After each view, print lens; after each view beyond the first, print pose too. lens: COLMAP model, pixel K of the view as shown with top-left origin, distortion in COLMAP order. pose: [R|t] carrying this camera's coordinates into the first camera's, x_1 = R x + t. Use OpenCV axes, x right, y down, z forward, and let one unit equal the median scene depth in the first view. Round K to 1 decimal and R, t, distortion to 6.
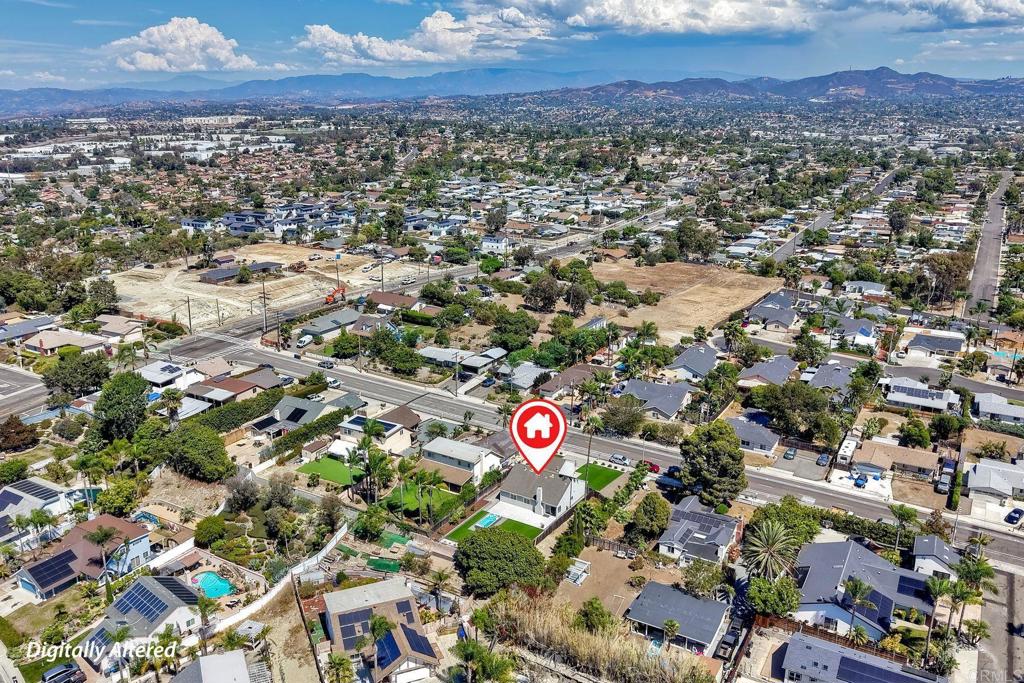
lens RADIAL K [[804.6, 0, 503.9], [0, 804.6, 345.4], [0, 0, 1]] dist [0.090884, -0.136668]
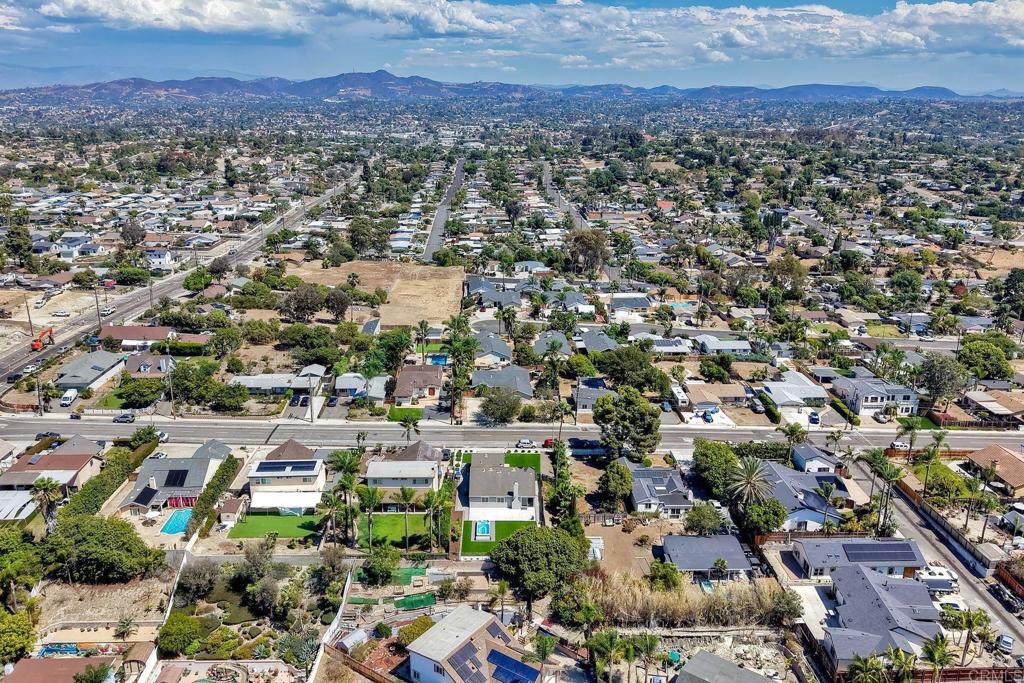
lens RADIAL K [[804.6, 0, 503.9], [0, 804.6, 345.4], [0, 0, 1]] dist [0.090884, -0.136668]
pose [[0.848253, -0.153828, 0.506758, -0.293669], [0.153774, 0.987202, 0.042270, -0.024686], [-0.506775, 0.042071, 0.861051, 0.085809]]
